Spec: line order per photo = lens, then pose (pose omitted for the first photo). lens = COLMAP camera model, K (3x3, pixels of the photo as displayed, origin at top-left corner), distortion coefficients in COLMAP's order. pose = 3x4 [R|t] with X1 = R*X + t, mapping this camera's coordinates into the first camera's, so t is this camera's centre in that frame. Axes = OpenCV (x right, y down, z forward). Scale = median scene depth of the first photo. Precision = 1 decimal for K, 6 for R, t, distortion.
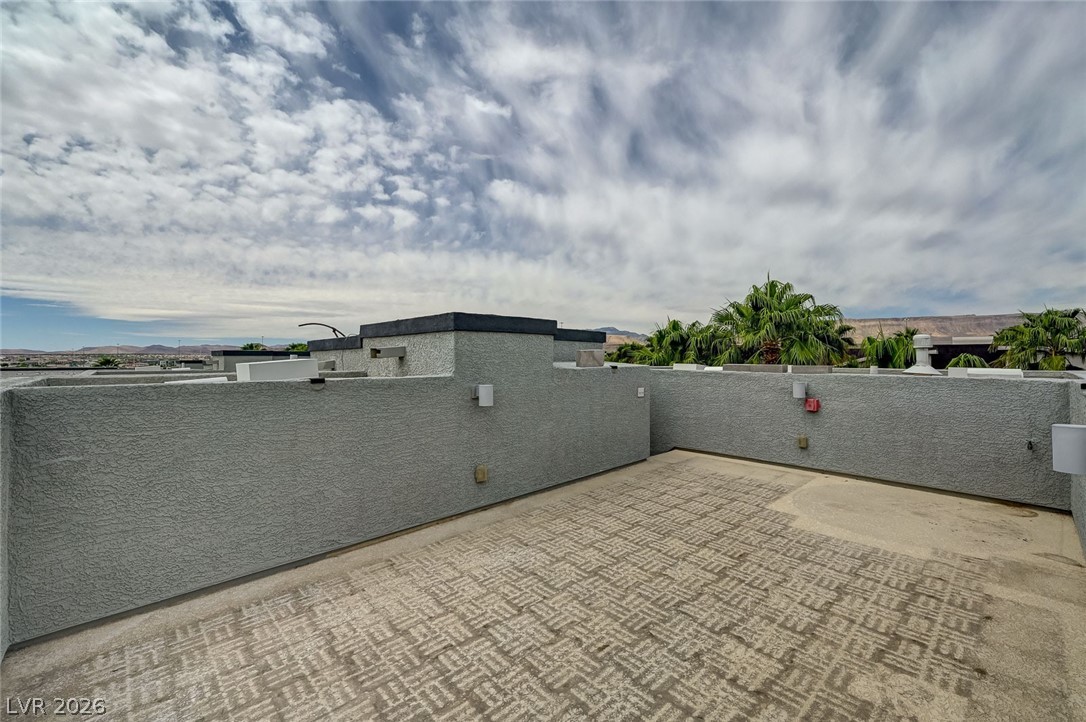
lens RADIAL K [[452.8, 0, 551.6], [0, 452.8, 370.1], [0, 0, 1]] dist [-0.002415, -0.000155]
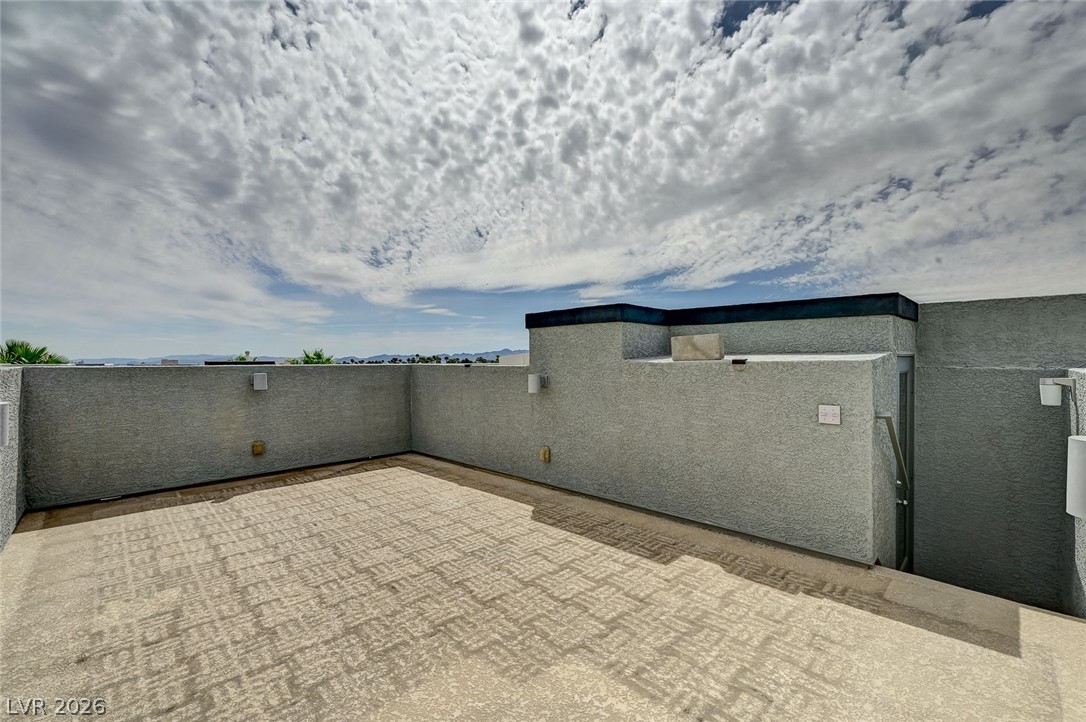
lens RADIAL K [[452.8, 0, 552.6], [0, 452.8, 358.7], [0, 0, 1]] dist [-0.002415, -0.000155]
pose [[0.021242, -0.004140, -0.999766, 1.350730], [-0.022983, 0.999725, -0.004628, -0.005265], [0.999510, 0.023076, 0.021141, 1.371549]]
